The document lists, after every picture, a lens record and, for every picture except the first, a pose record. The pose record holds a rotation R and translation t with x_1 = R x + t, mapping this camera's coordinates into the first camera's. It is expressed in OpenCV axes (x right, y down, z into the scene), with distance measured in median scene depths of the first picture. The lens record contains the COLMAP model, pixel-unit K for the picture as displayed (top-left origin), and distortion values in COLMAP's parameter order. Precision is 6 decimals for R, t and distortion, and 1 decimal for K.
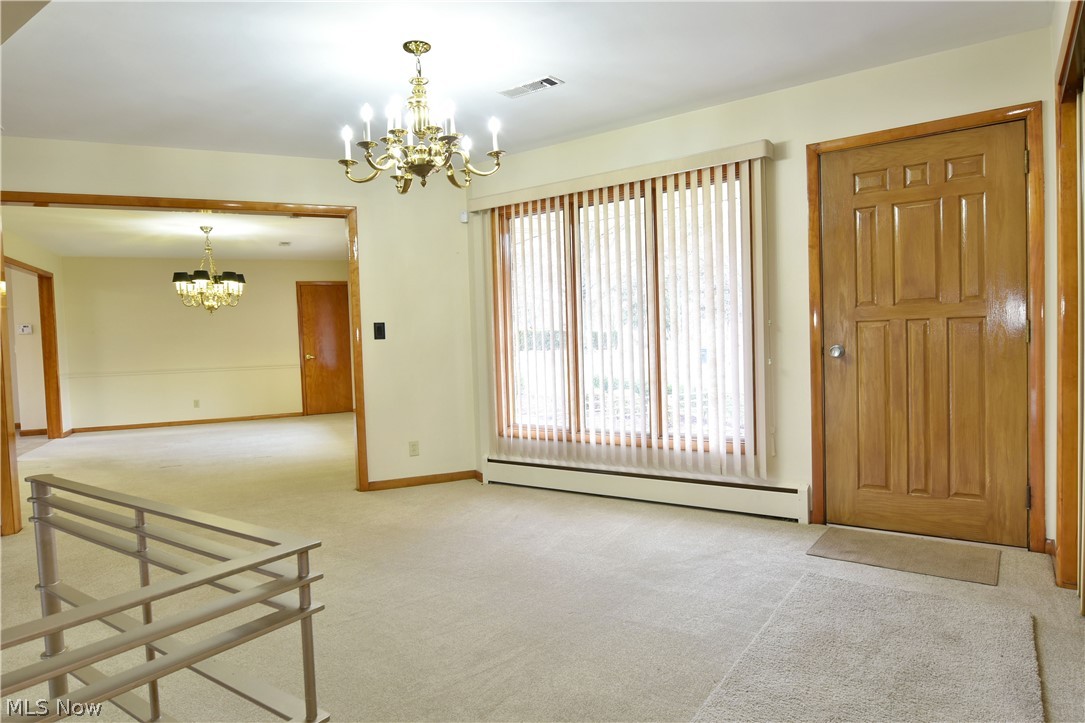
lens RADIAL K [[657.2, 0, 542.9], [0, 657.2, 363.4], [0, 0, 1]] dist [-0.010303, -0.006618]
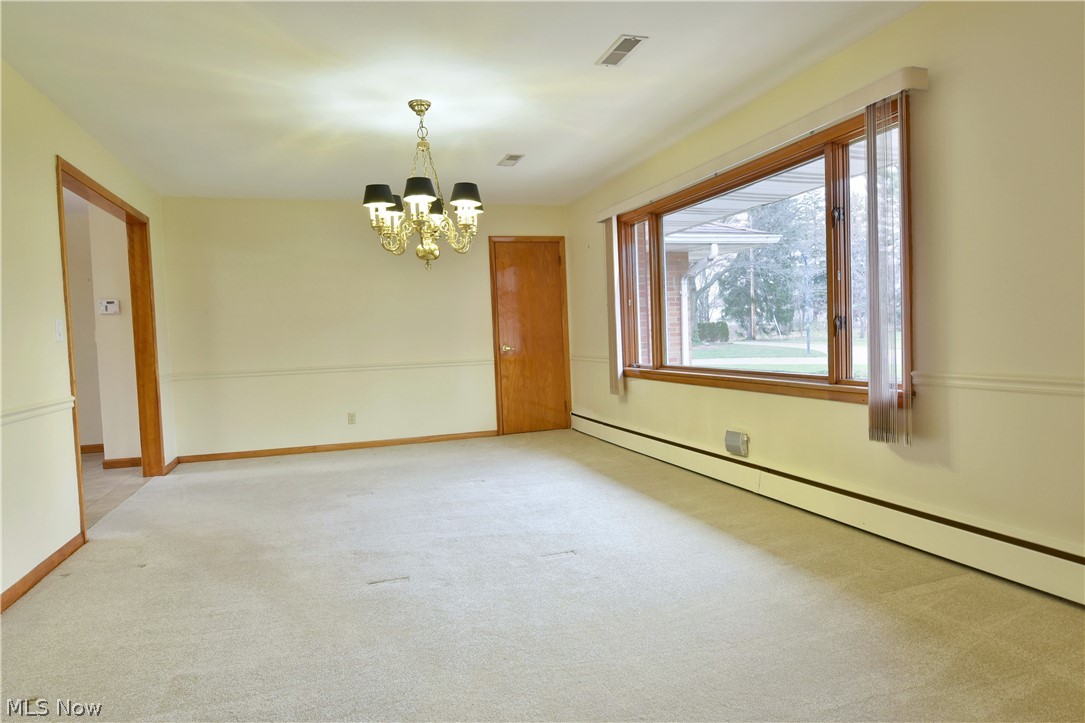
lens RADIAL K [[657.2, 0, 547.9], [0, 657.2, 362.3], [0, 0, 1]] dist [-0.010303, -0.006618]
pose [[0.994804, 0.000820, -0.101806, -0.288702], [0.000104, 0.999959, 0.009070, -0.002180], [0.101809, -0.009033, 0.994763, 0.389958]]
